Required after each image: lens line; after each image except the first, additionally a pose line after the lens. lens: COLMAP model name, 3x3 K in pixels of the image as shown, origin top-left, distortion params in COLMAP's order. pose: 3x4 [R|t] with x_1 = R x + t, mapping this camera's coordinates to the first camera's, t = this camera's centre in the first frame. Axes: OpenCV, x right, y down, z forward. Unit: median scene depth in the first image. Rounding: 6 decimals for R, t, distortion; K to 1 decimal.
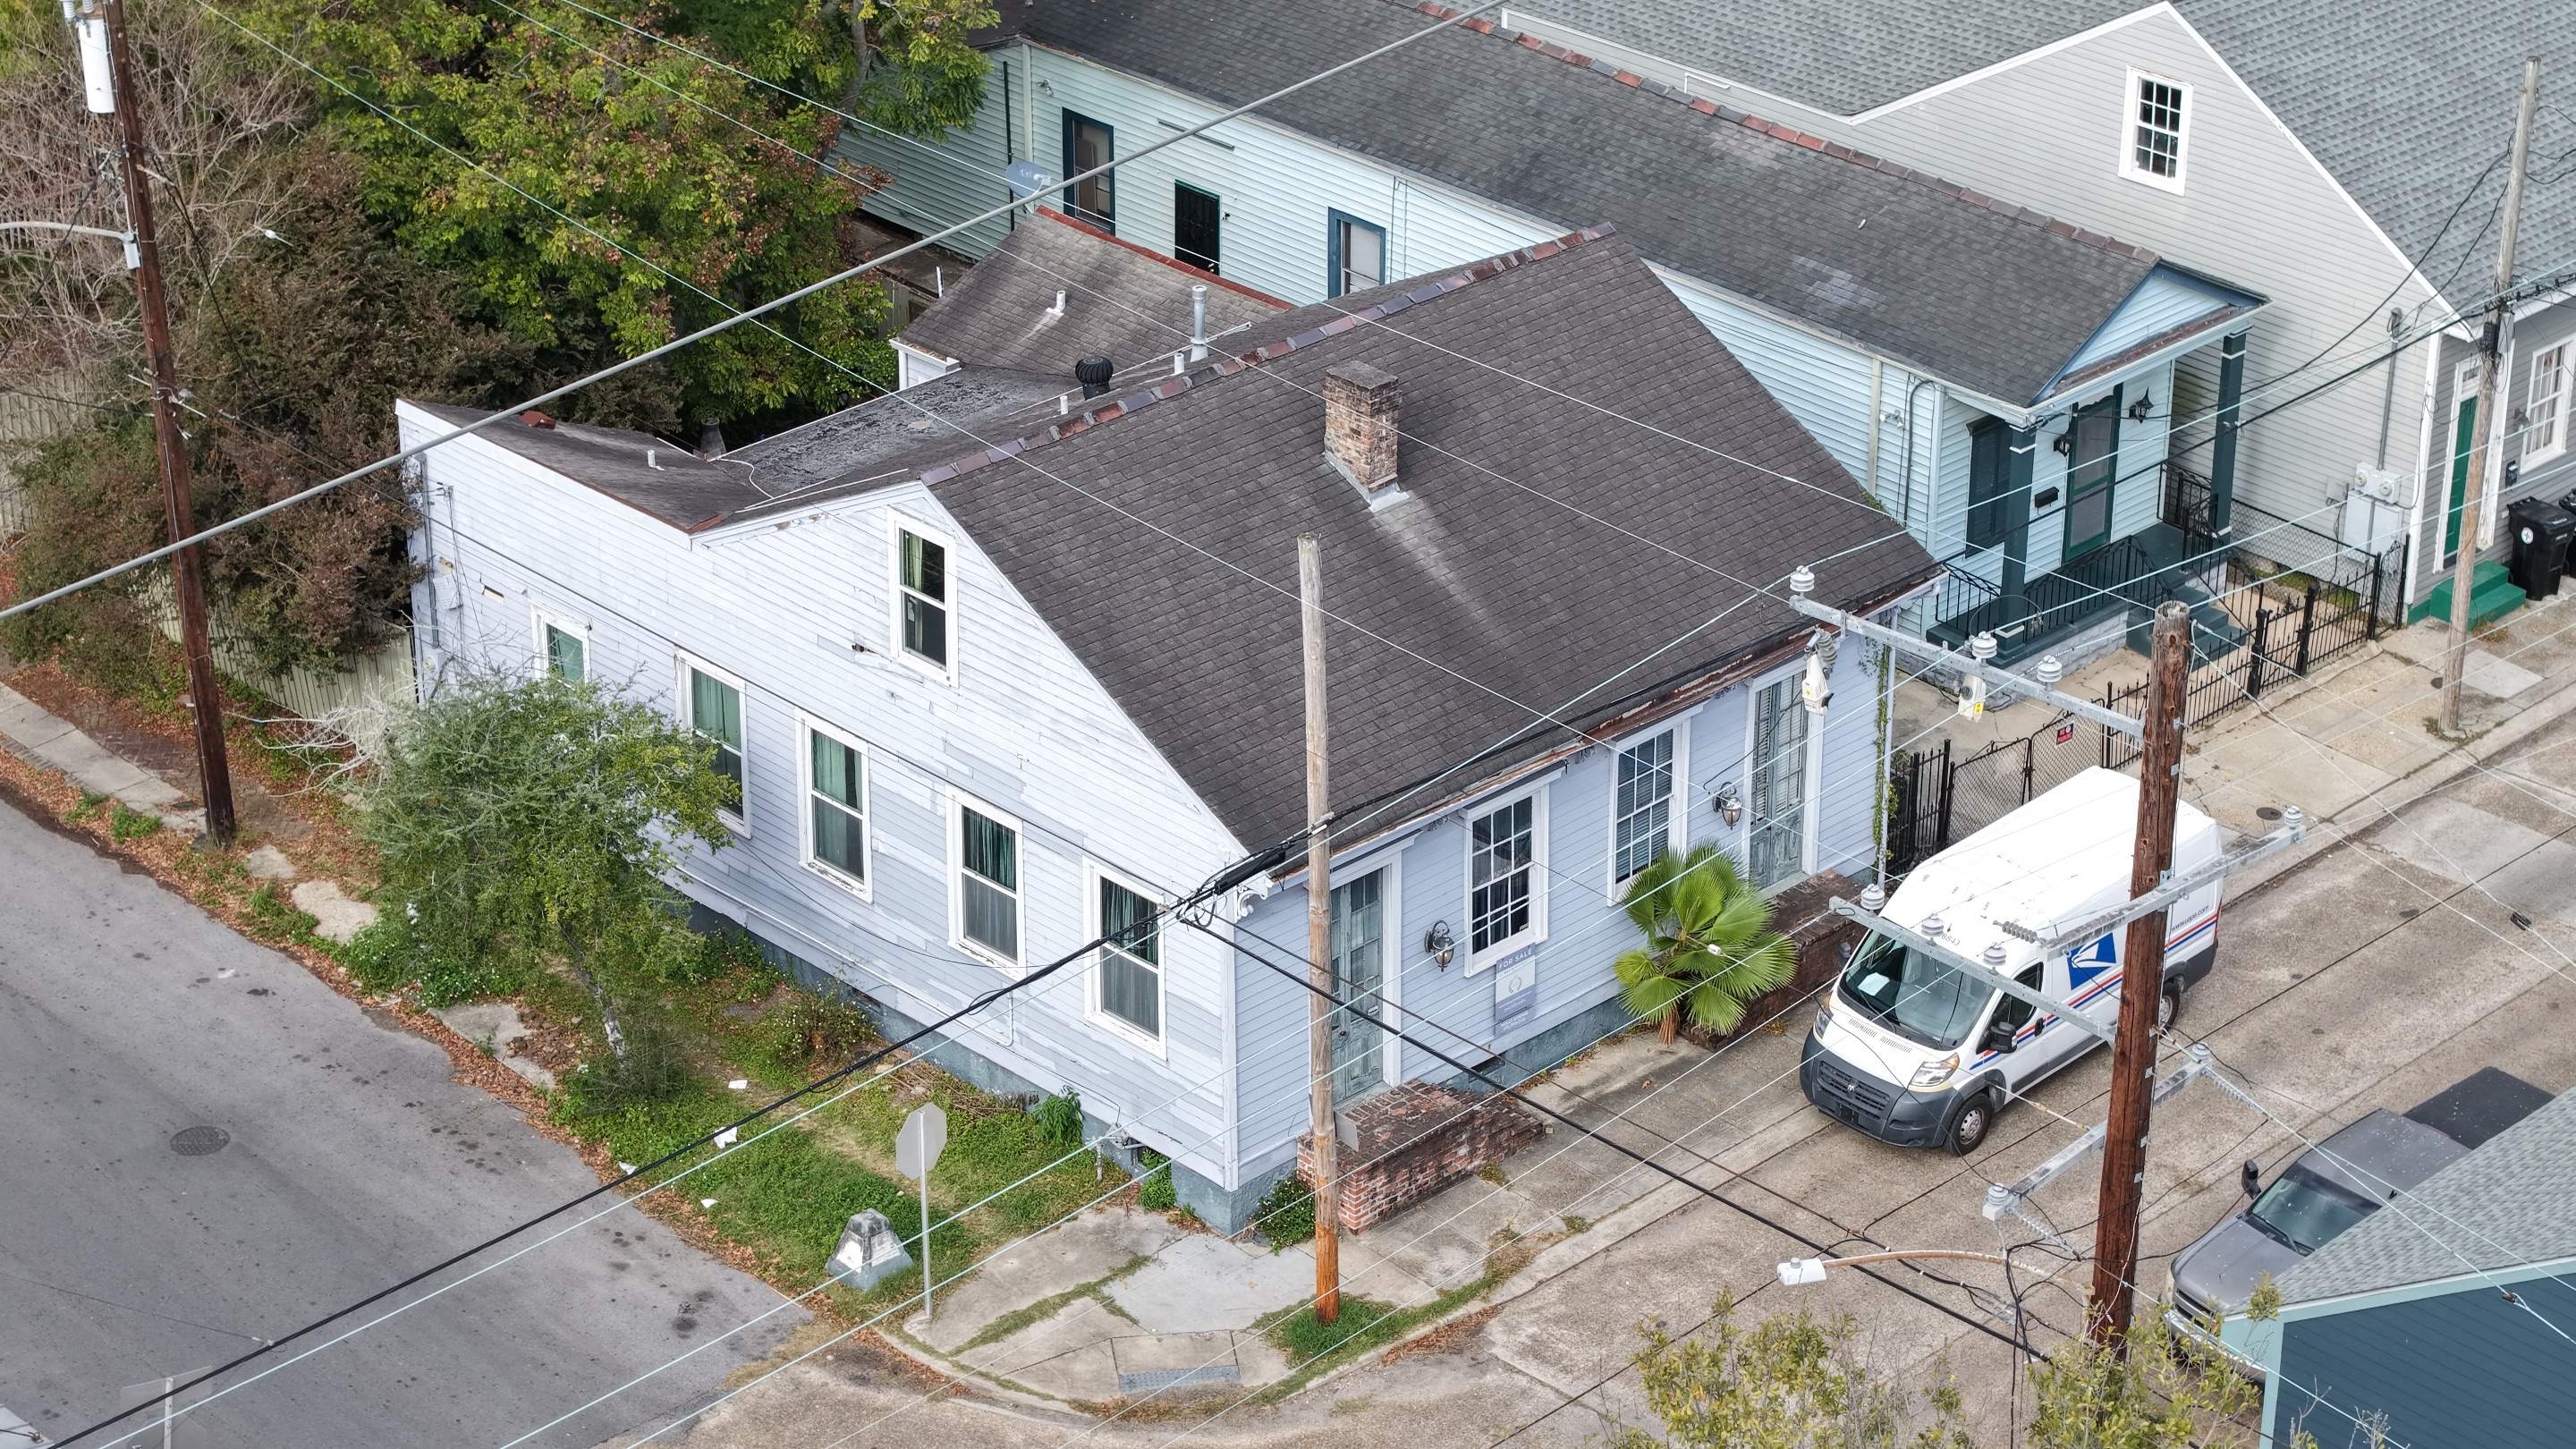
lens RADIAL K [[5444.9, 0, 1288.0], [0, 5444.9, 724.5], [0, 0, 1]] dist [-0.194777, 0.105913]
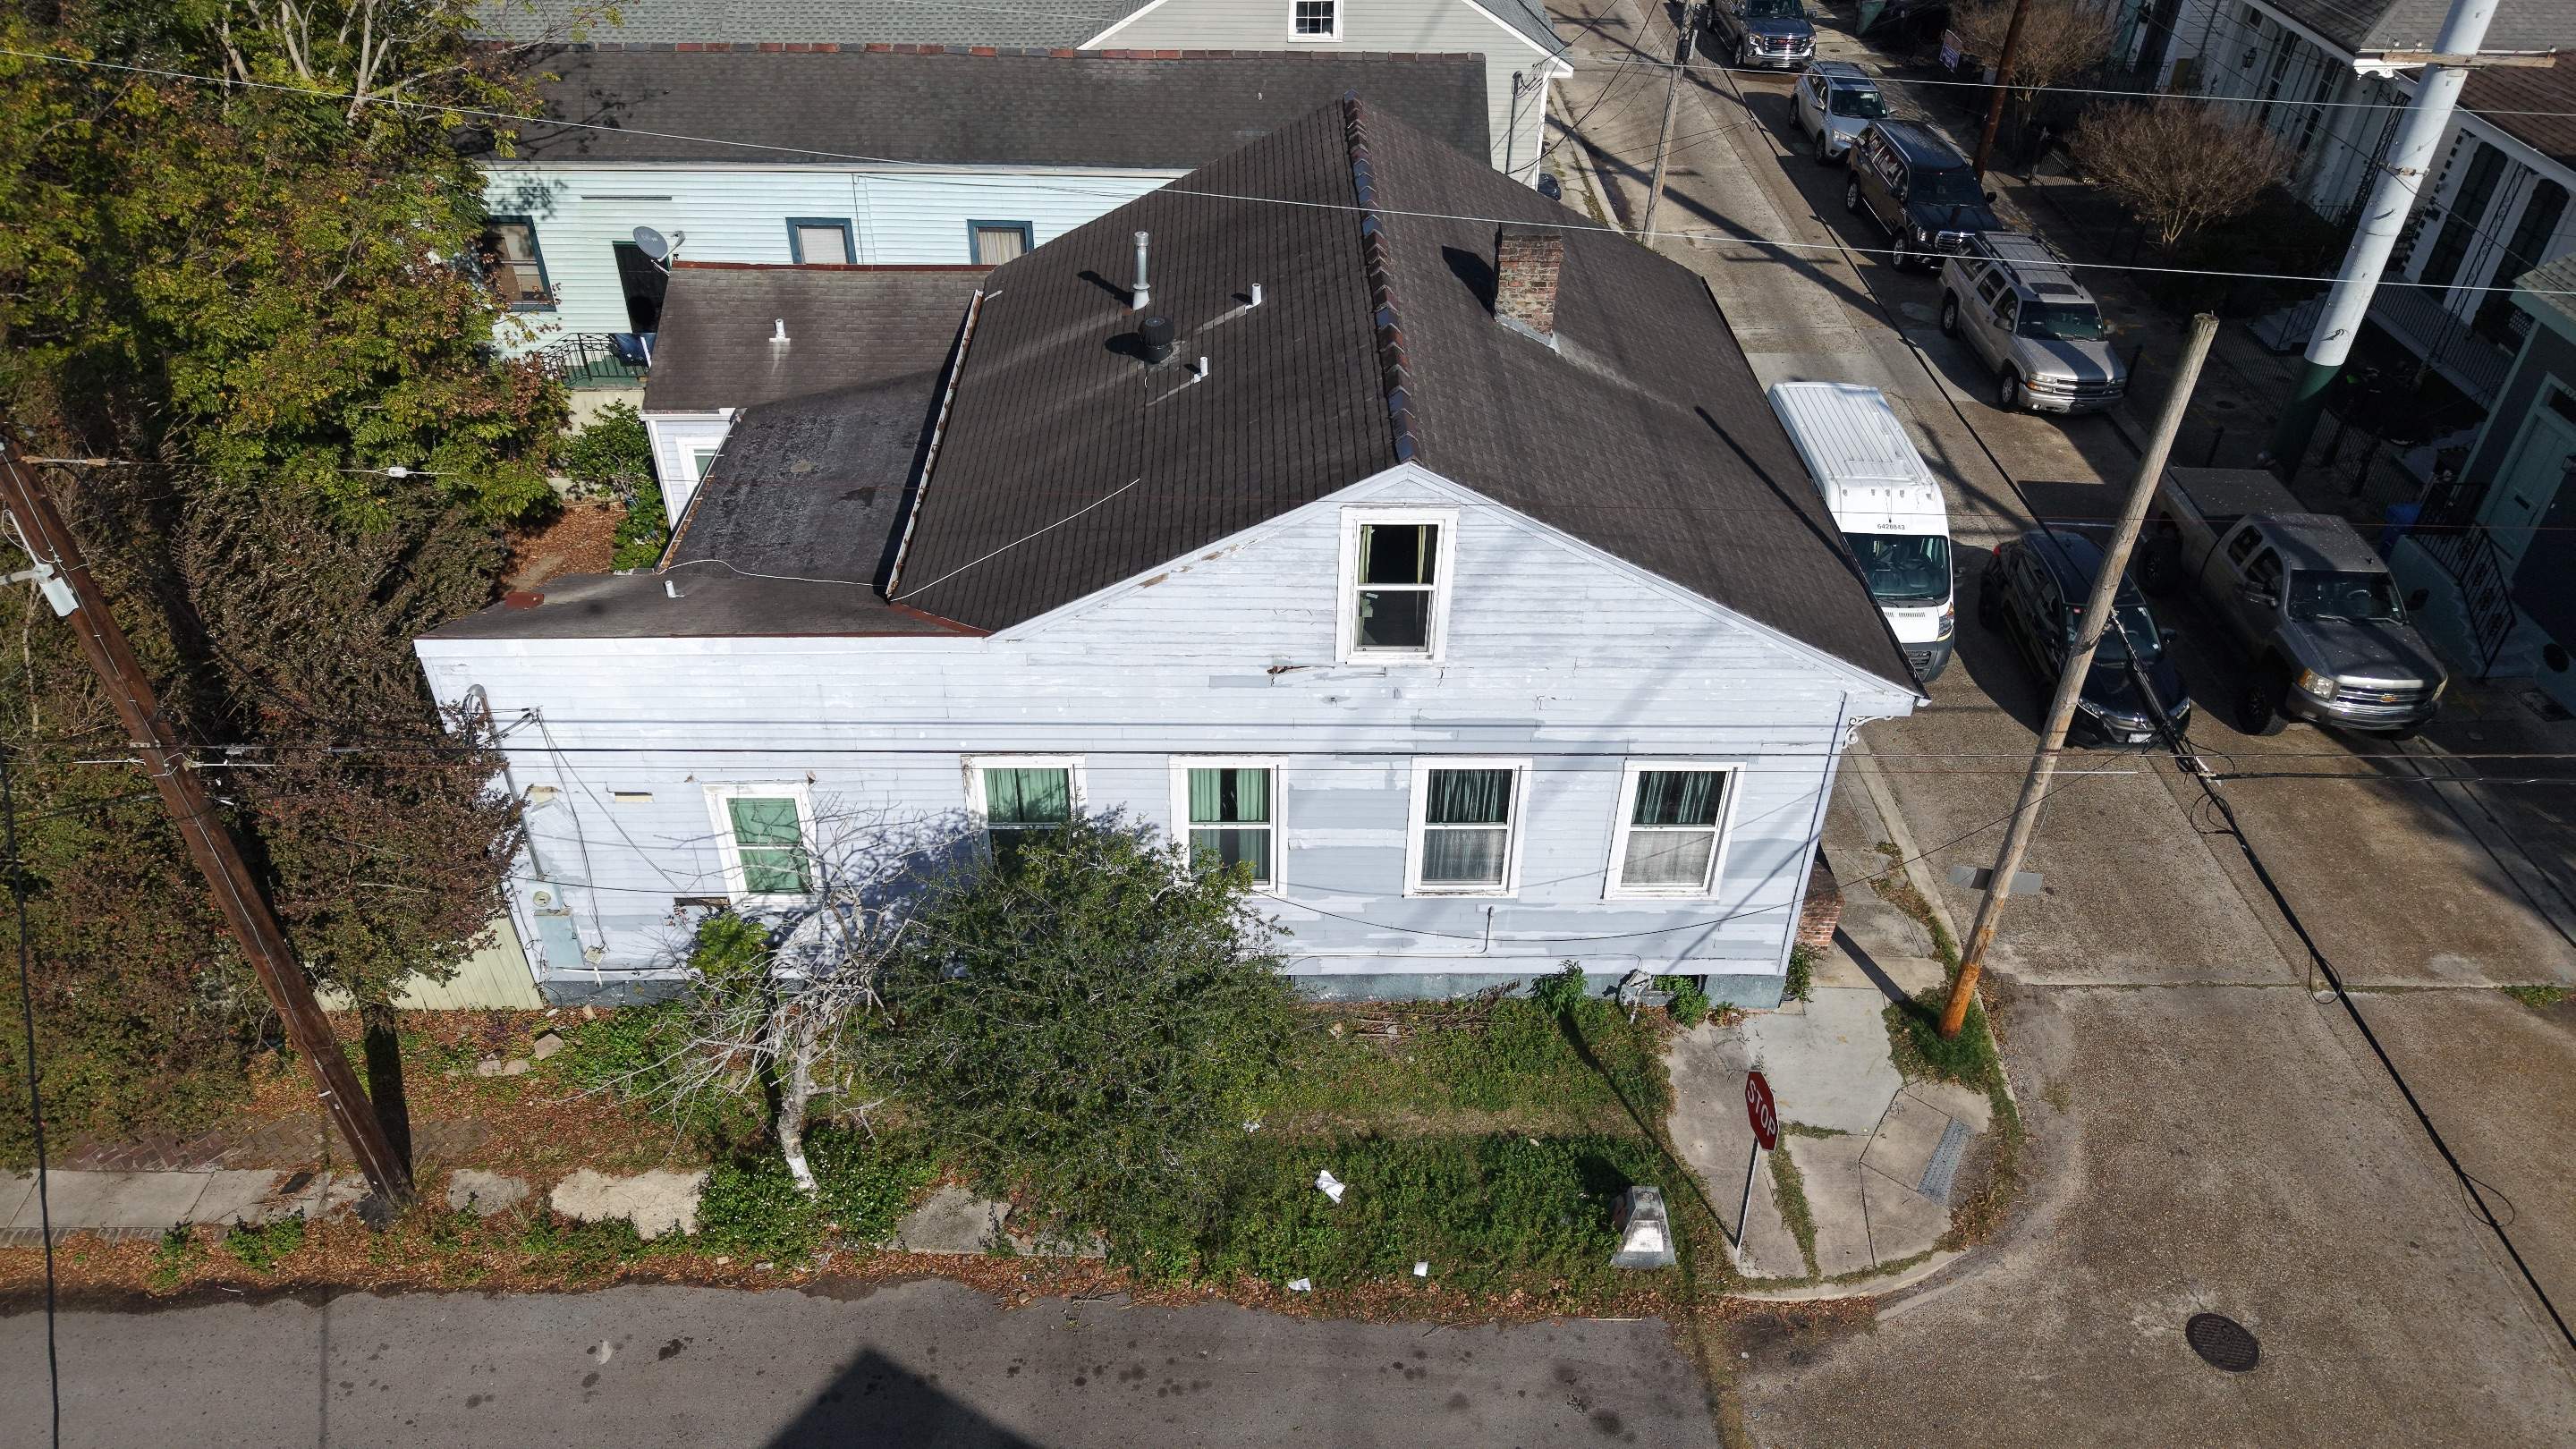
lens RADIAL K [[1708.8, 0, 1275.7], [0, 1708.8, 723.2], [0, 0, 1]] dist [0.041633, -0.046032]
pose [[0.687988, -0.437064, 0.579352, -0.249471], [0.316506, 0.899092, 0.302421, -0.093110], [-0.653067, -0.024693, 0.756897, 0.774451]]
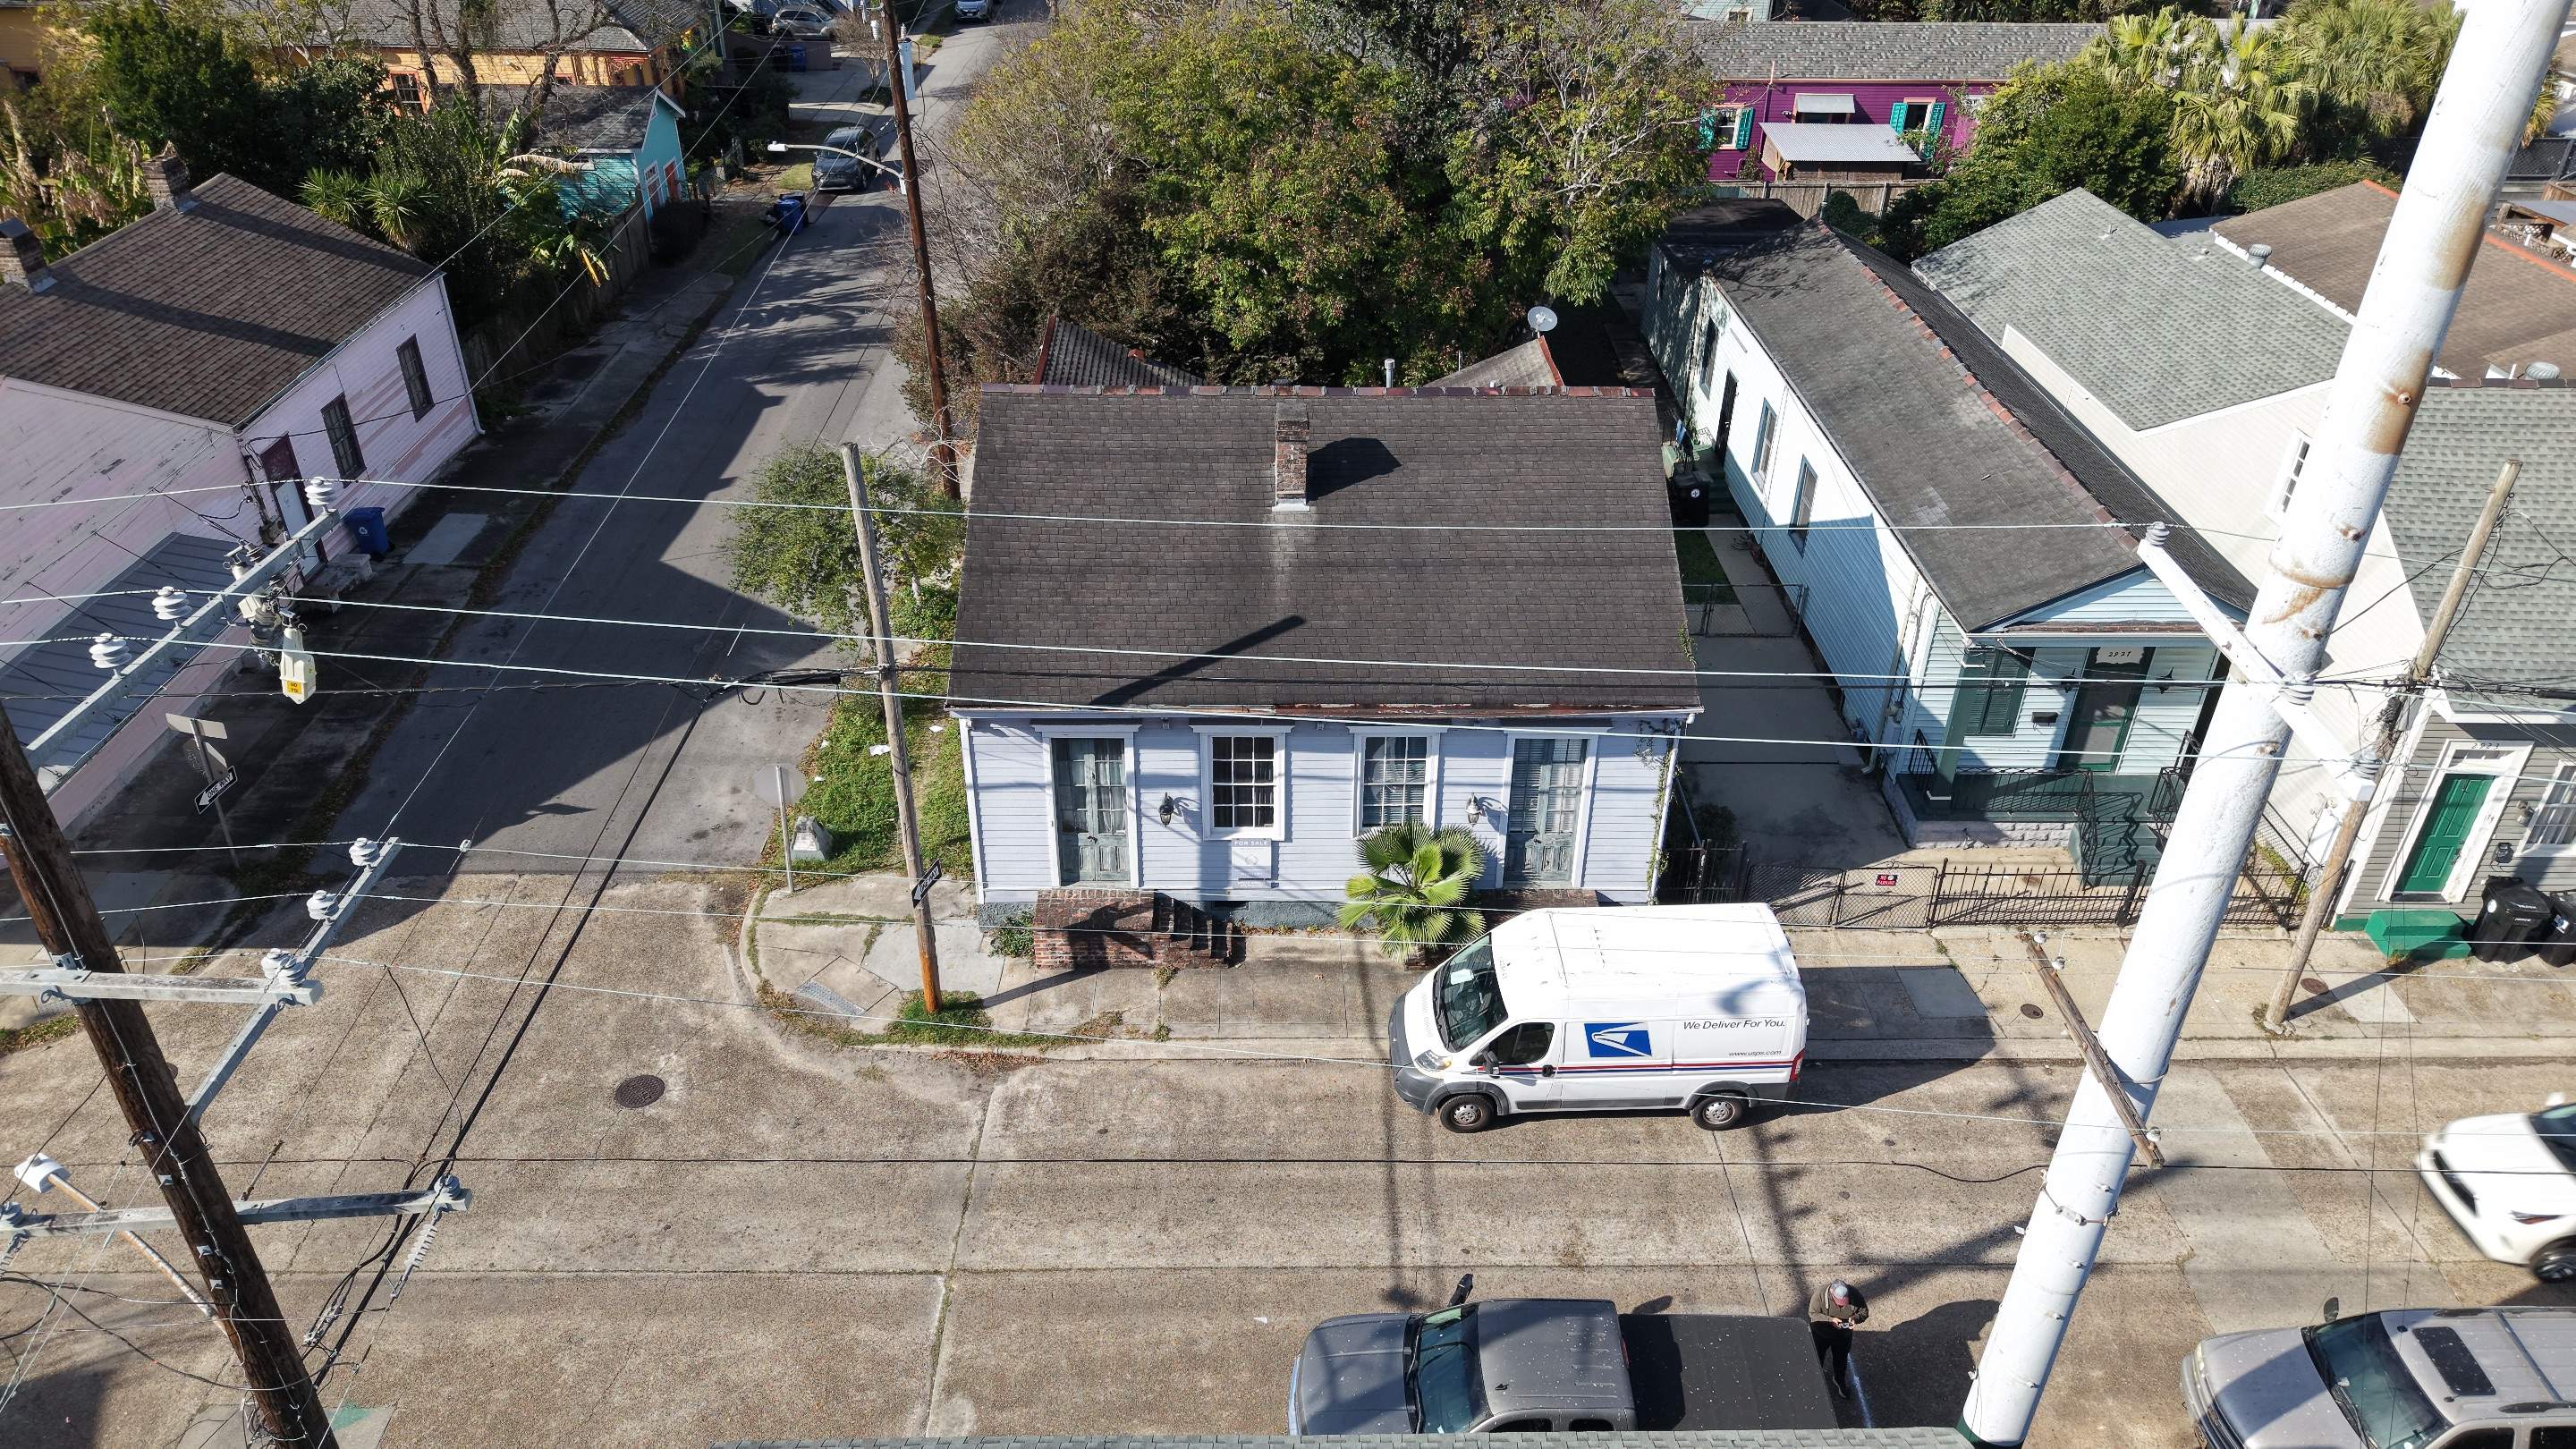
lens RADIAL K [[1708.8, 0, 1275.7], [0, 1708.8, 723.2], [0, 0, 1]] dist [0.041633, -0.046032]
pose [[0.724530, 0.365782, -0.584174, 0.290161], [-0.316179, 0.929506, 0.189868, -0.070618], [0.612443, 0.047138, 0.789108, 0.653695]]
